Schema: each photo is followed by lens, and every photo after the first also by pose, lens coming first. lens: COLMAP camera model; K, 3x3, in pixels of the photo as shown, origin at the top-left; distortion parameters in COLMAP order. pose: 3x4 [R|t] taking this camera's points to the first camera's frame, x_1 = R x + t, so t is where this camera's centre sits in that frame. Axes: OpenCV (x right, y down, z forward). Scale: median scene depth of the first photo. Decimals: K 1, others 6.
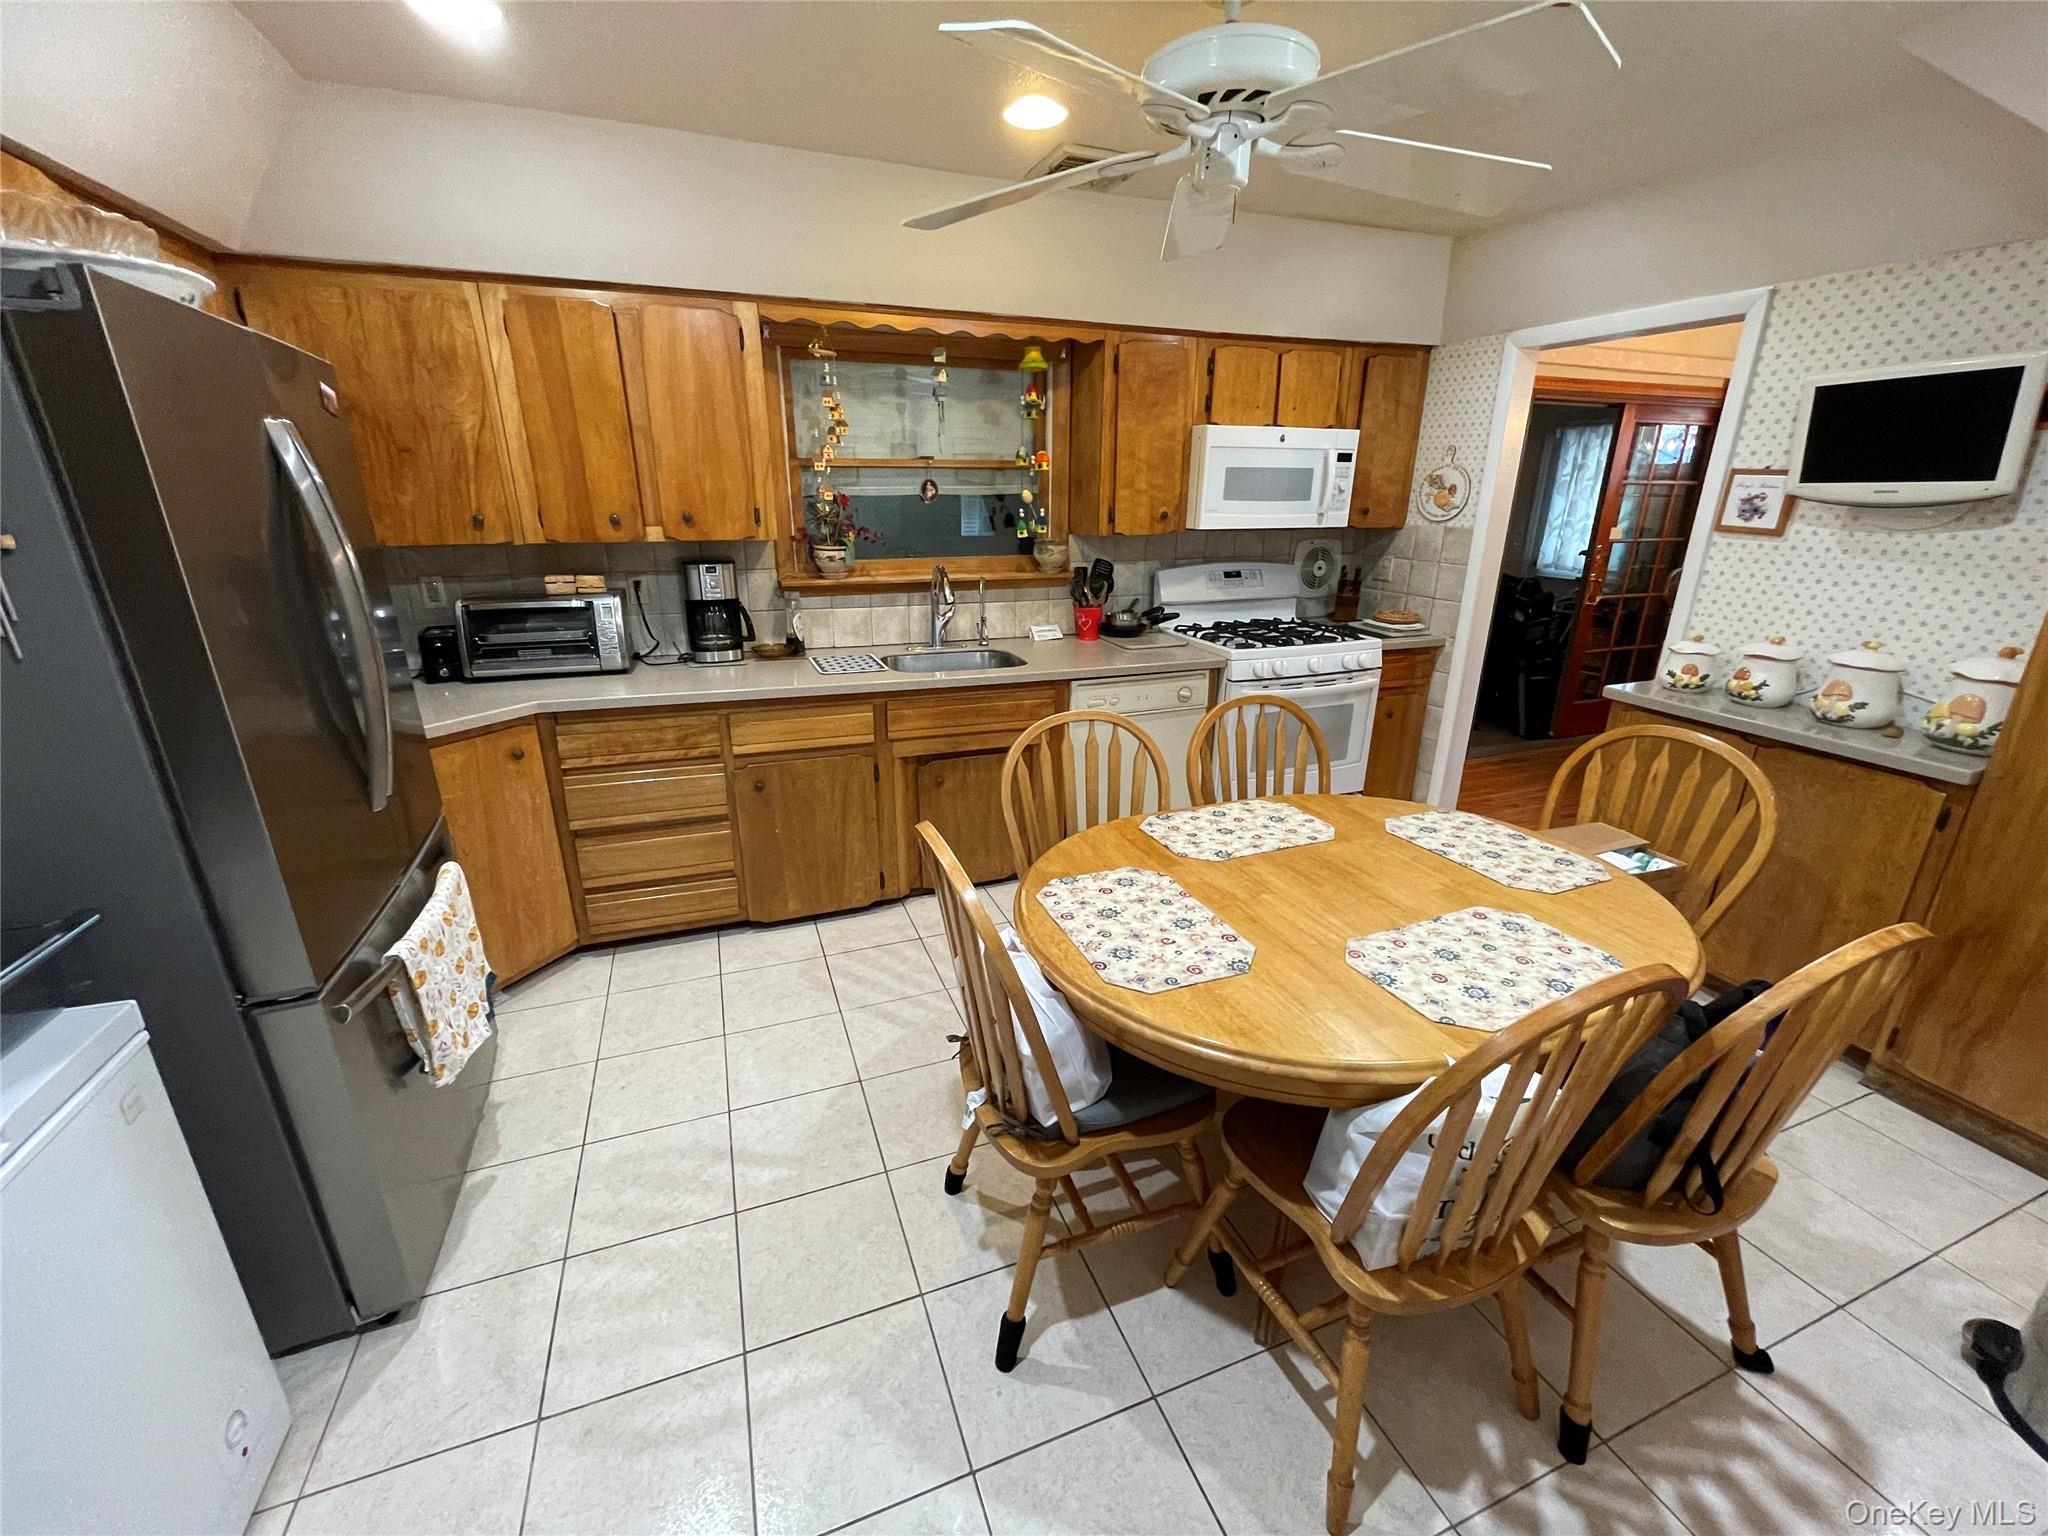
lens RADIAL K [[823.8, 0, 1015.7], [0, 823.8, 769.1], [0, 0, 1]] dist [-0.002982, -0.000405]
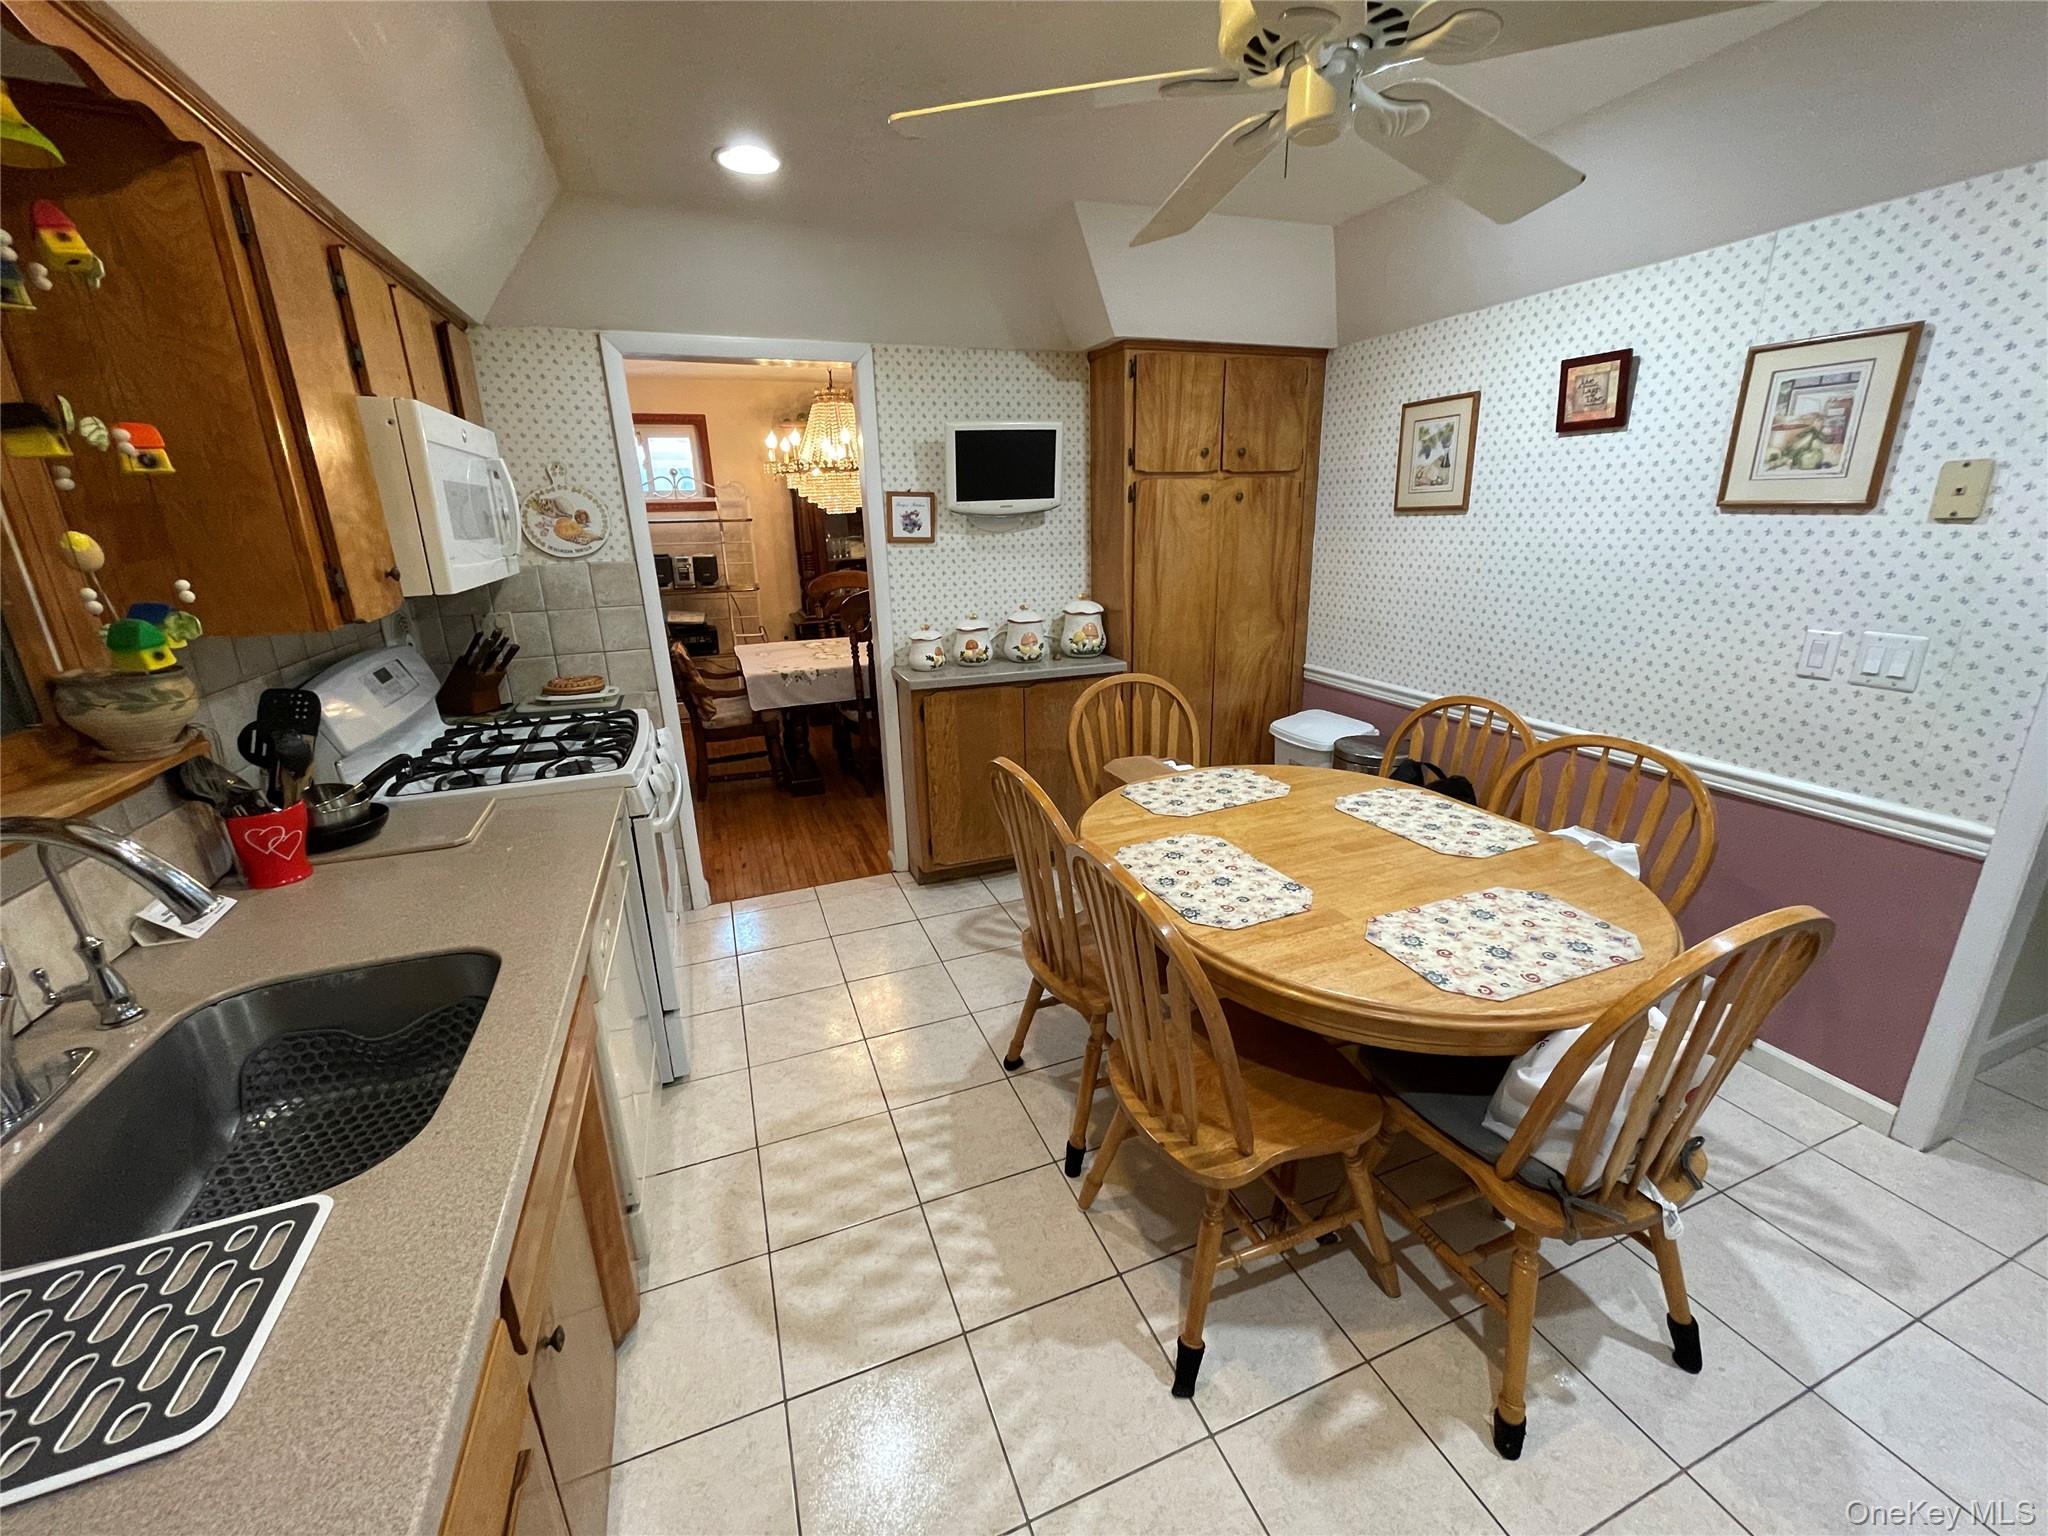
lens RADIAL K [[828.1, 0, 1024.0], [0, 828.1, 768.0], [0, 0, 1]] dist [-0.001725, -0.000593]
pose [[-0.014722, -0.300576, 0.953644, -0.568405], [0.346459, 0.893131, 0.286851, -0.372022], [-0.937950, 0.334622, 0.090989, 1.104213]]
